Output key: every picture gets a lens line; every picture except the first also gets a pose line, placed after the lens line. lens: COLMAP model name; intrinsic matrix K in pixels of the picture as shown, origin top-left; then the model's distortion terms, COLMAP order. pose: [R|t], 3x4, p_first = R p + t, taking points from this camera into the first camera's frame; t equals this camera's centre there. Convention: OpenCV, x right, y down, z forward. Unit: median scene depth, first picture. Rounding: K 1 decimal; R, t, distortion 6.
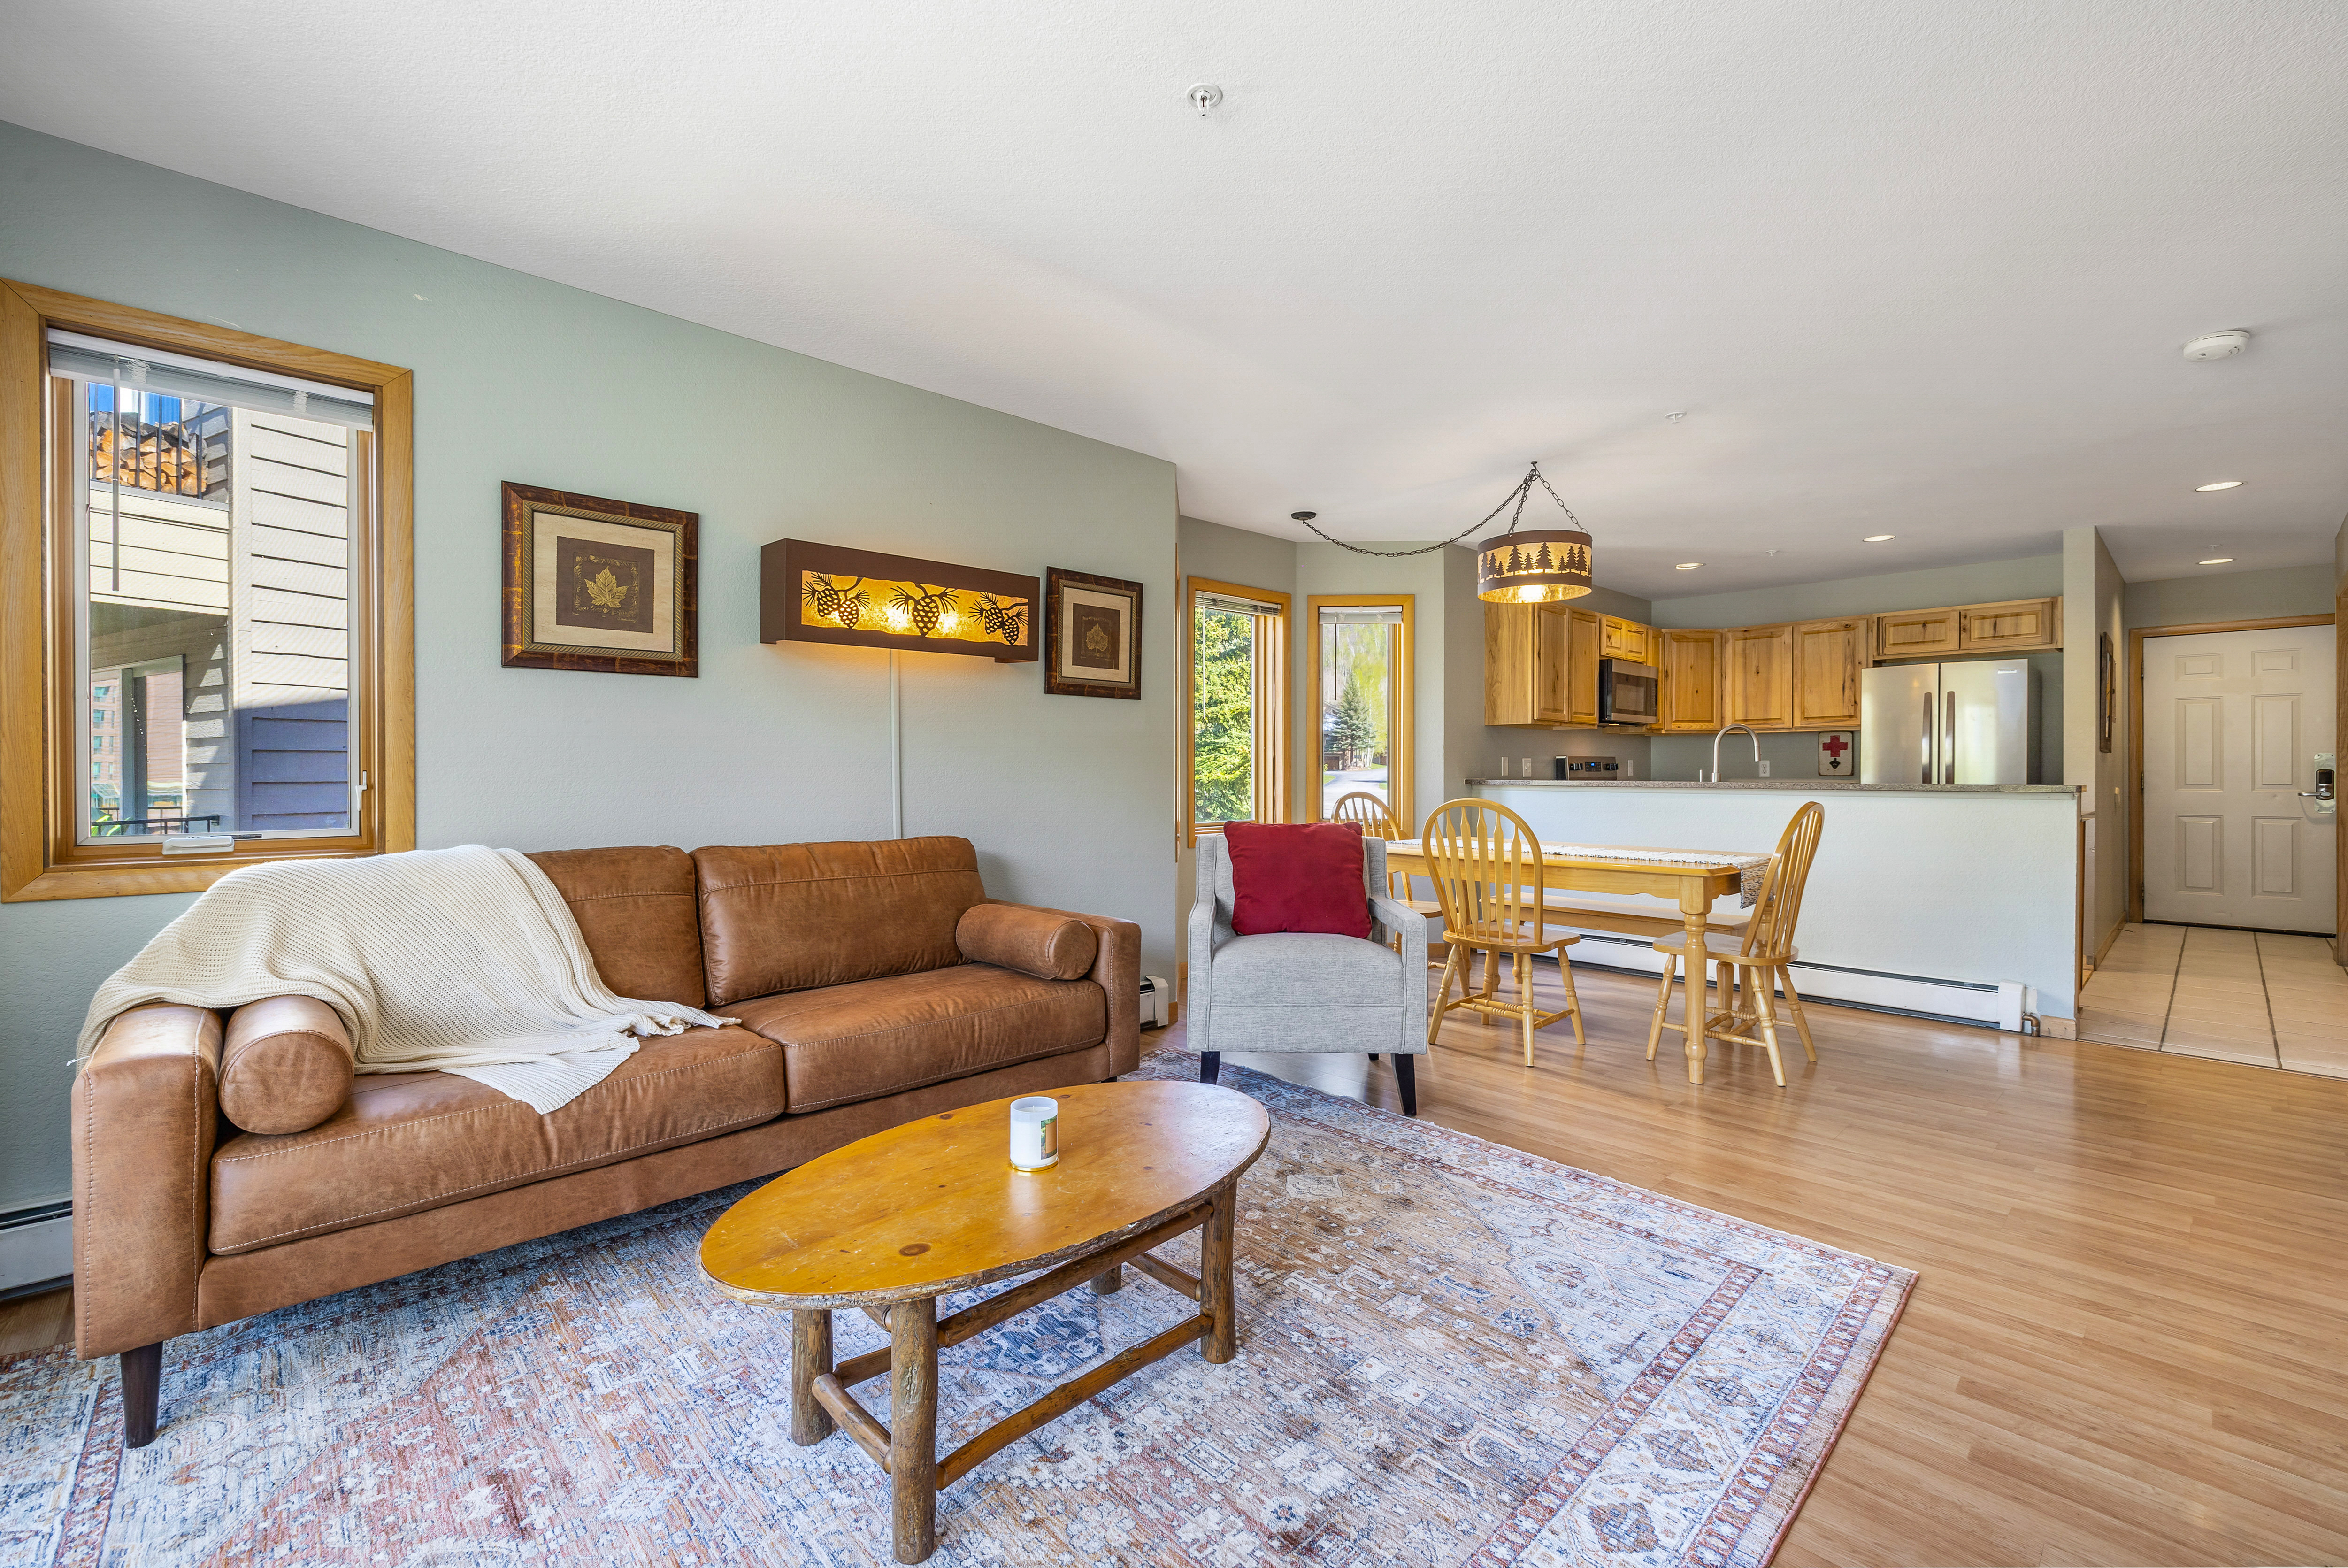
lens RADIAL K [[991.2, 0, 1174.0], [0, 991.2, 776.2], [0, 0, 1]] dist [-0.000347, -0.000110]
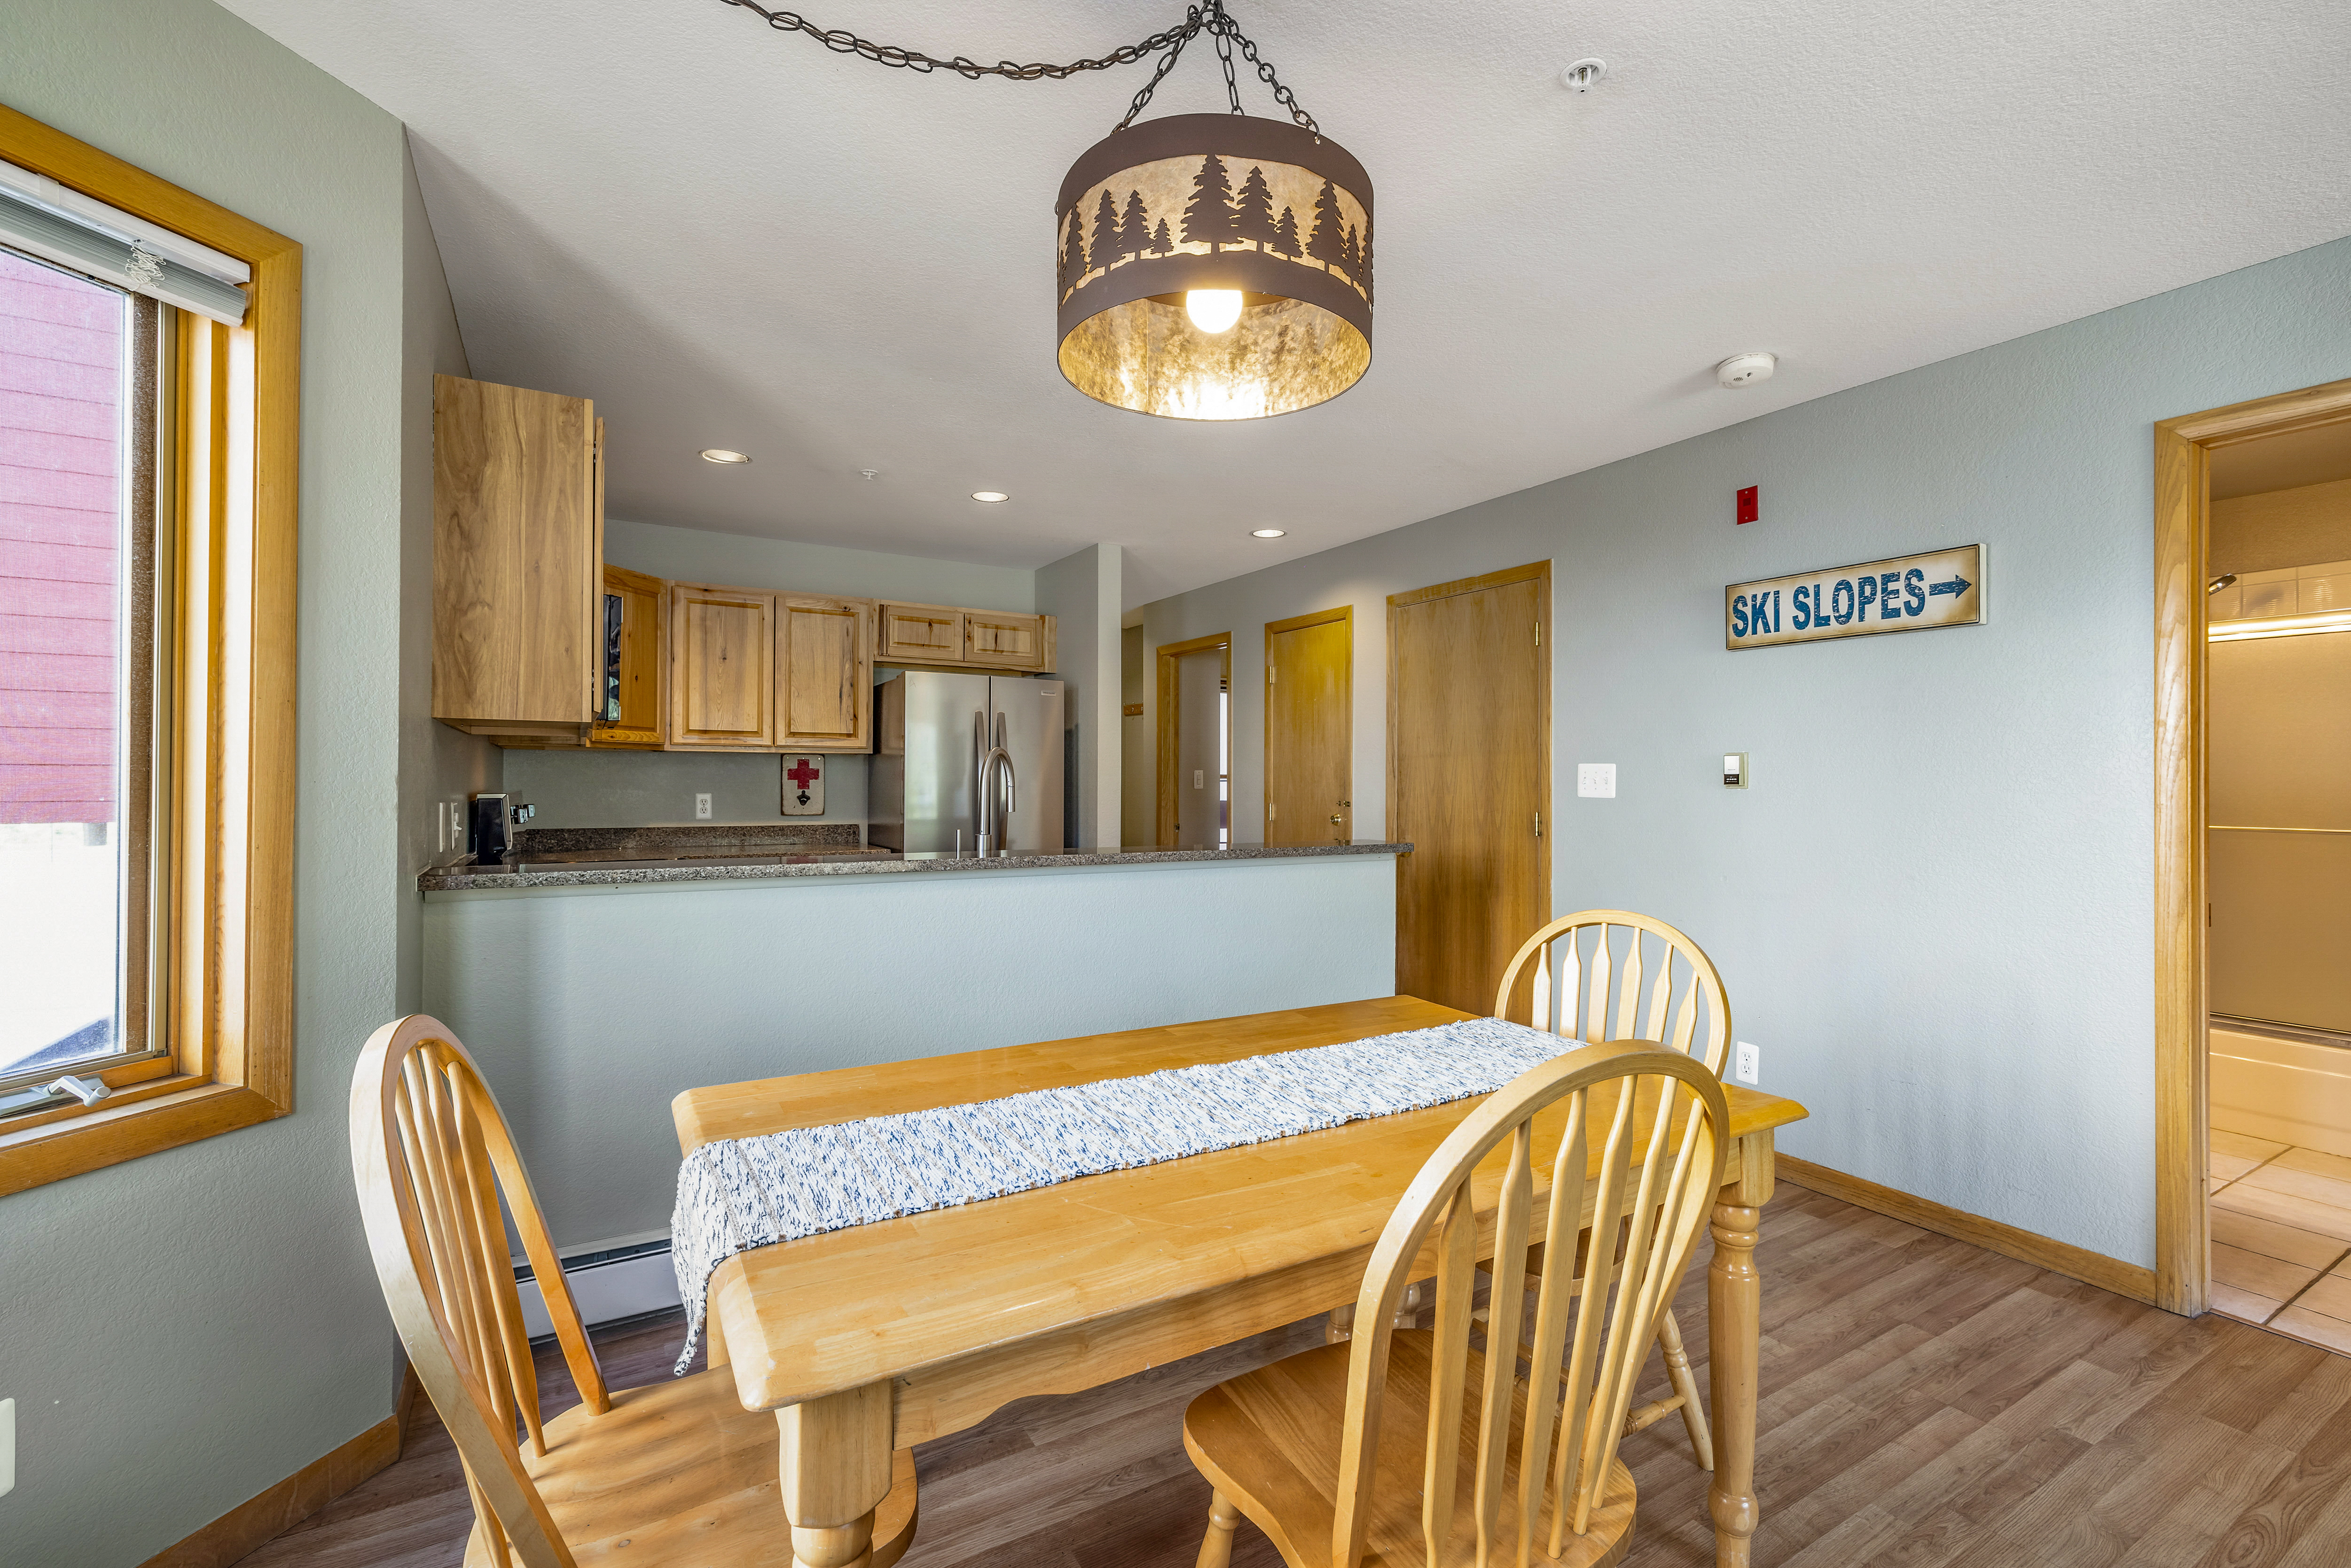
lens RADIAL K [[1019.0, 0, 1186.2], [0, 1019.0, 779.9], [0, 0, 1]] dist [0.000542, 0.000126]
pose [[0.222543, 0.002466, 0.974920, 0.012624], [0.000456, 0.999996, -0.002634, -0.028688], [-0.974923, 0.001031, 0.222541, 0.680384]]
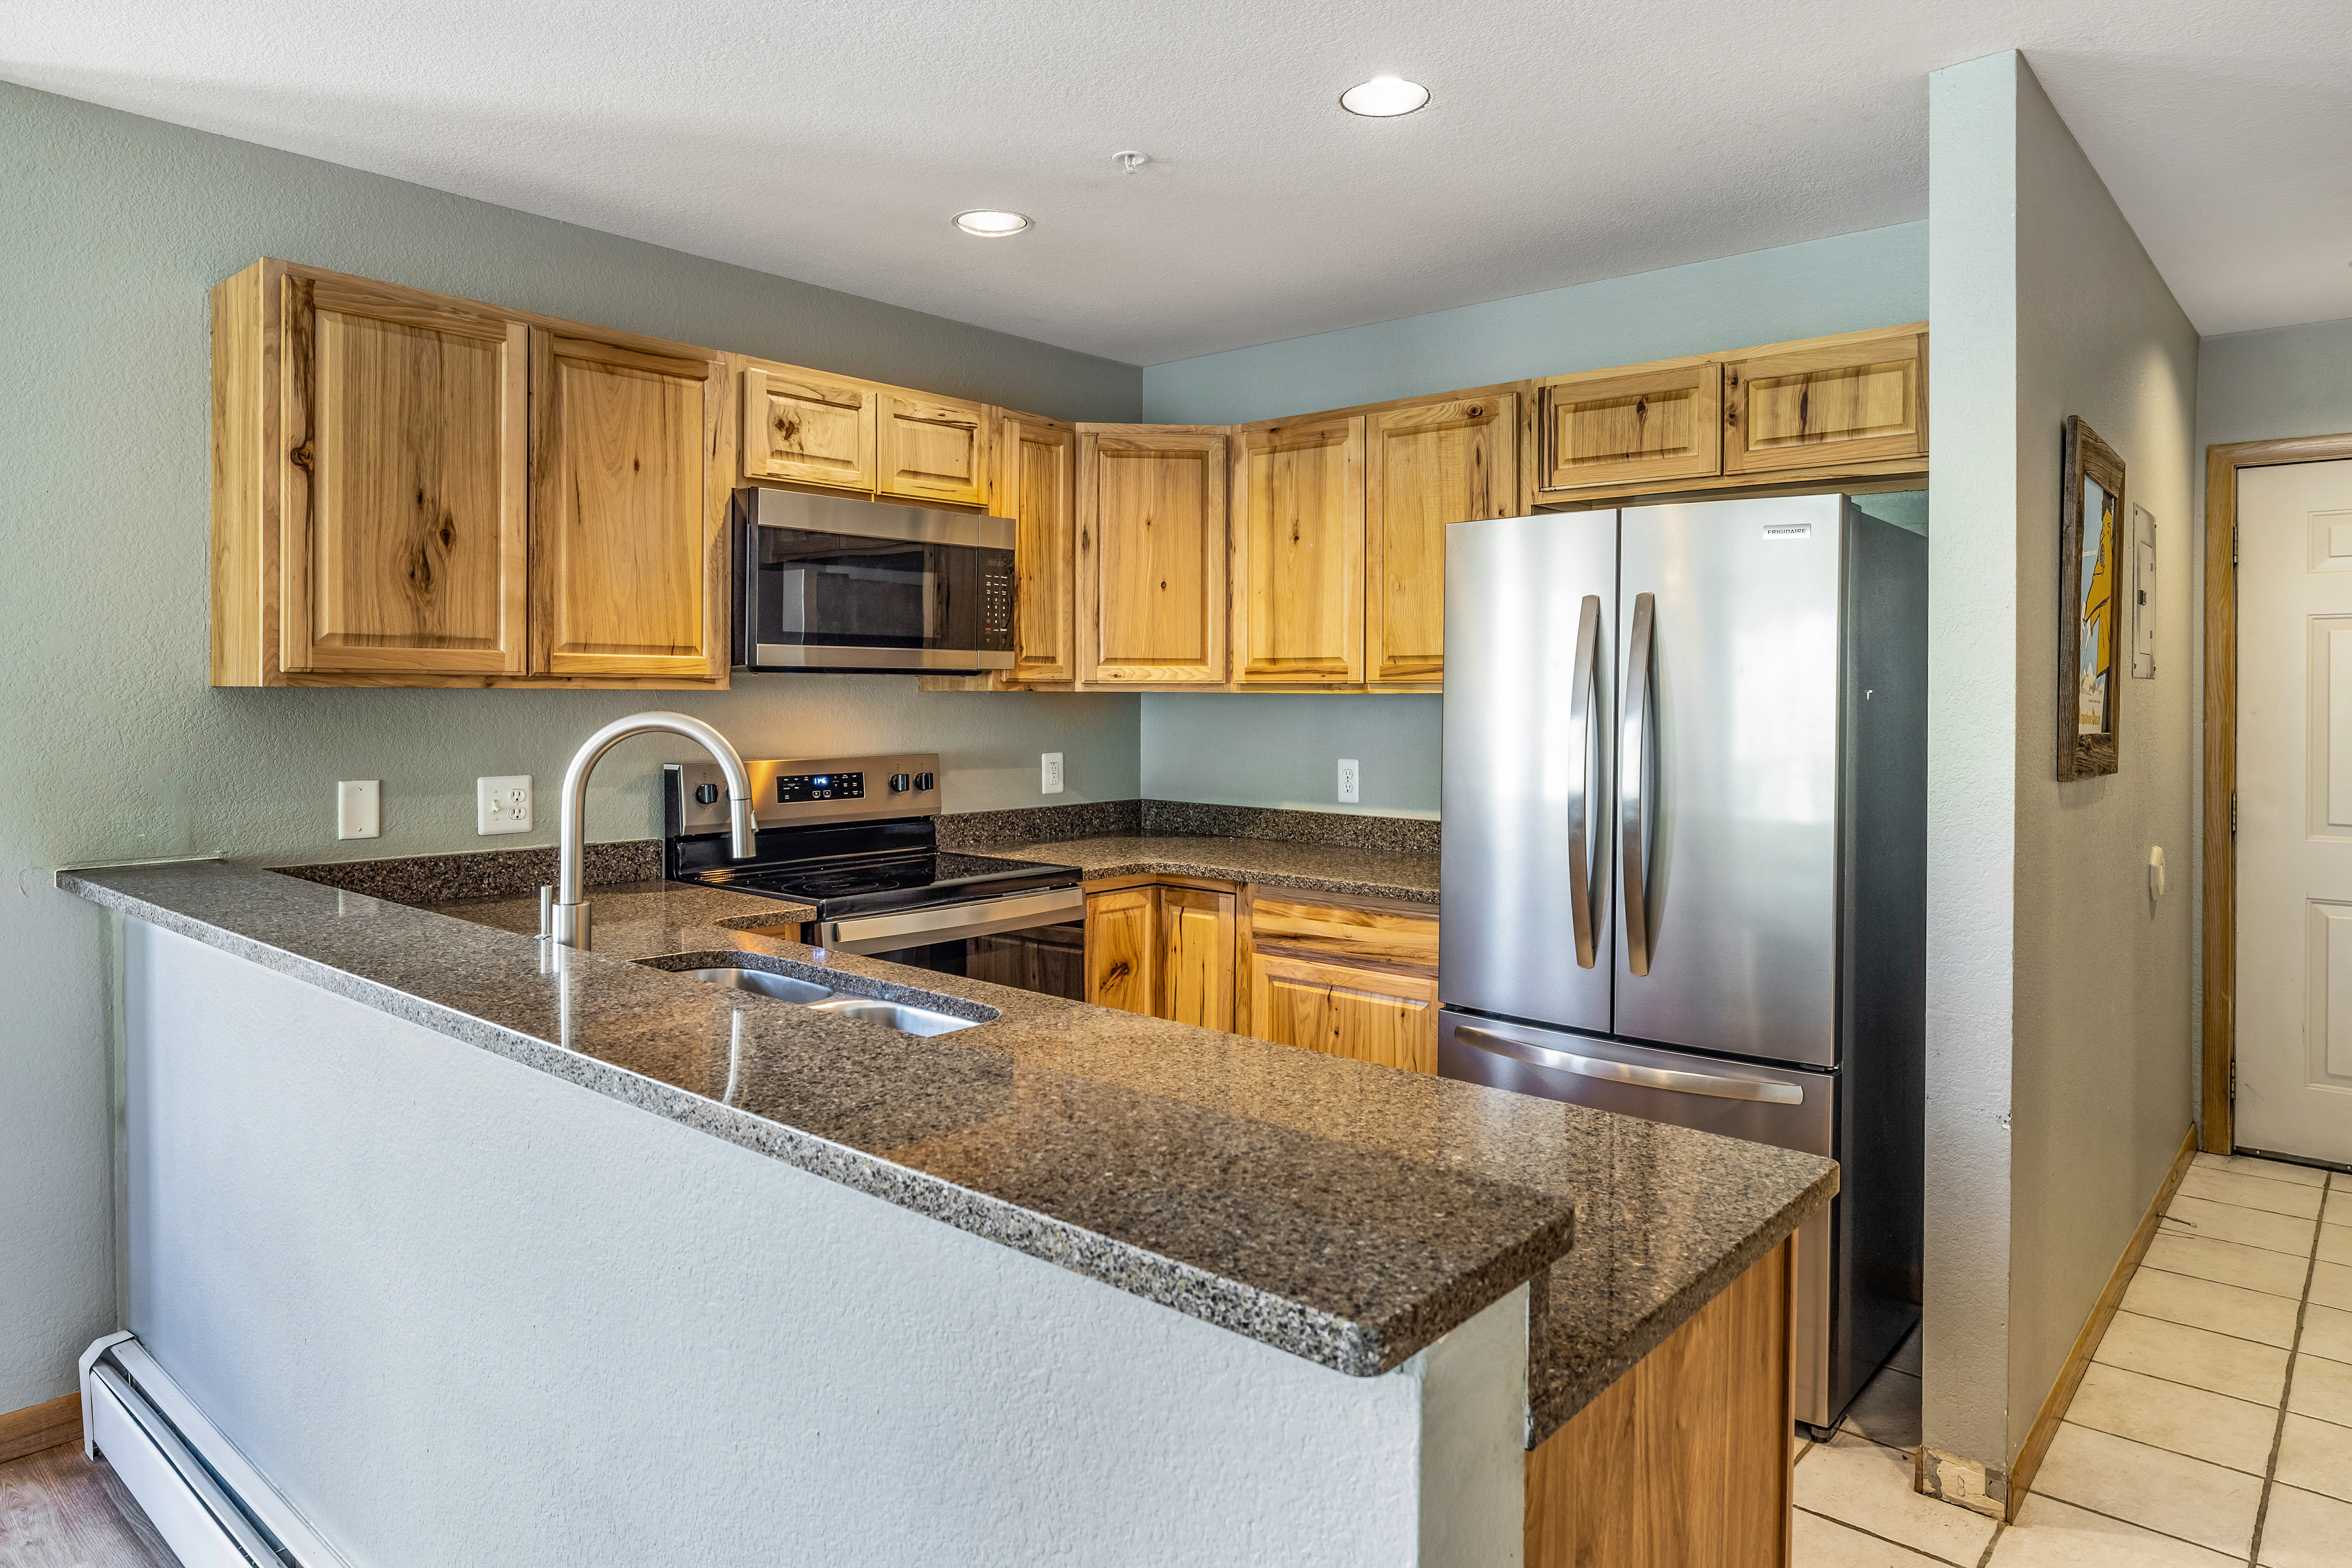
lens RADIAL K [[1387.0, 0, 1174.6], [0, 1387.0, 700.5], [0, 0, 1]] dist [0.000634, 0.001246]
pose [[0.996707, 0.003401, 0.081016, 0.605921], [-0.003643, 0.999989, 0.002832, -0.051966], [-0.081005, -0.003118, 0.996709, 0.566884]]
